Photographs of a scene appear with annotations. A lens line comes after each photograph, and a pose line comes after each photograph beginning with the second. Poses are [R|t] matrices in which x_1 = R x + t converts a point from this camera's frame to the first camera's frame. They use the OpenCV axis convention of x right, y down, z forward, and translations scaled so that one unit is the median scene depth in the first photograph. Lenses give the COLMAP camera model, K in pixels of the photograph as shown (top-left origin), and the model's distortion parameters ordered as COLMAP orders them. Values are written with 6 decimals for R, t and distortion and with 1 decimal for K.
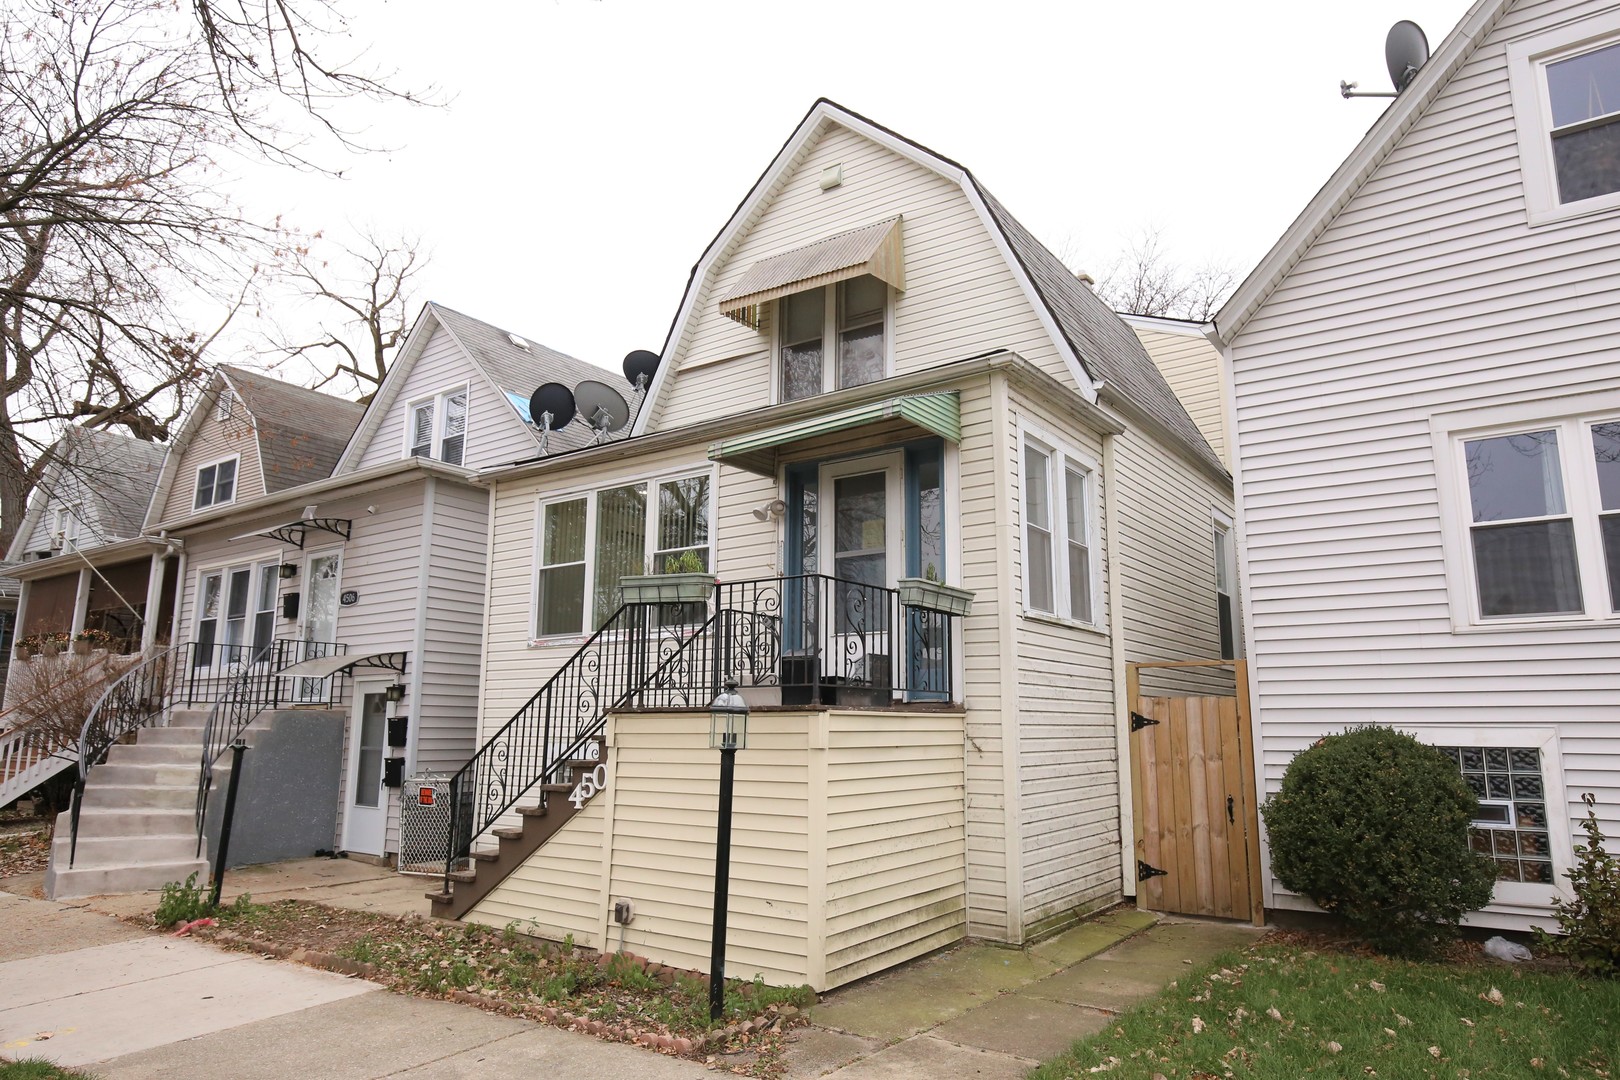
lens RADIAL K [[1024.6, 0, 810.0], [0, 1024.6, 540.0], [0, 0, 1]] dist [-0.003203, -0.000997]
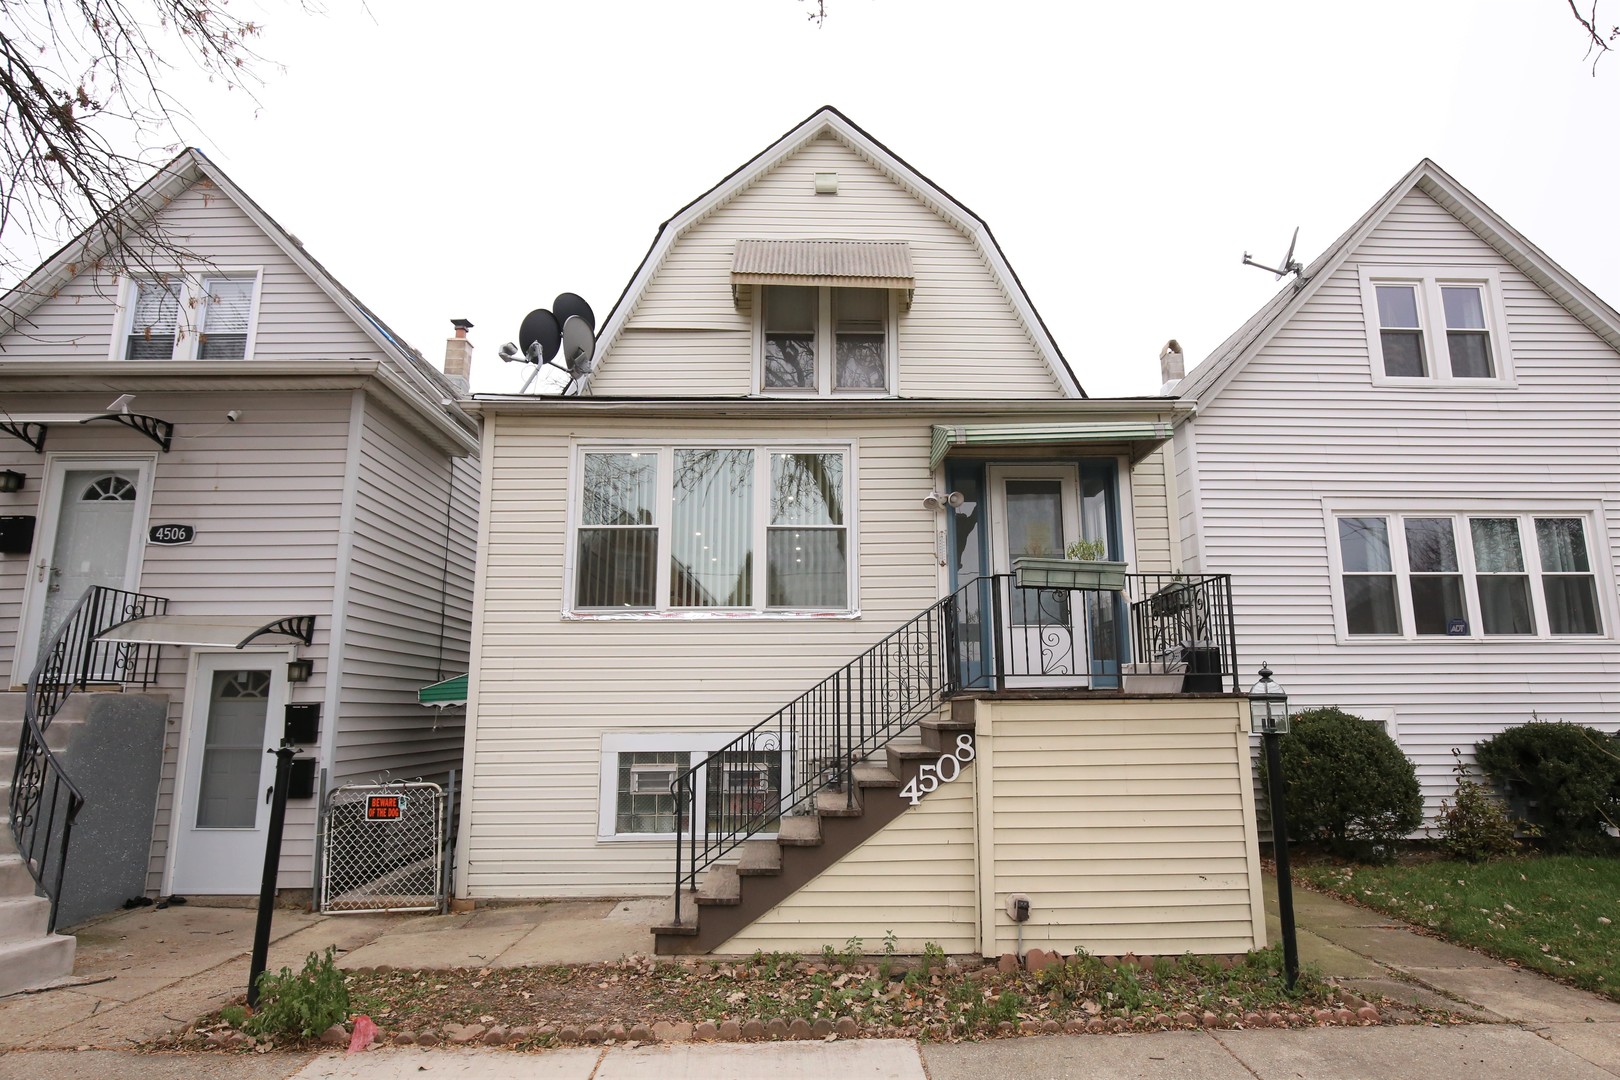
lens RADIAL K [[905.2, 0, 810.0], [0, 905.2, 540.0], [0, 0, 1]] dist [-0.009551, -0.000060]
pose [[0.797536, 0.103278, 0.594365, -0.527999], [-0.101644, 0.994156, -0.036359, 0.043980], [-0.594647, -0.031416, 0.803373, 0.273207]]
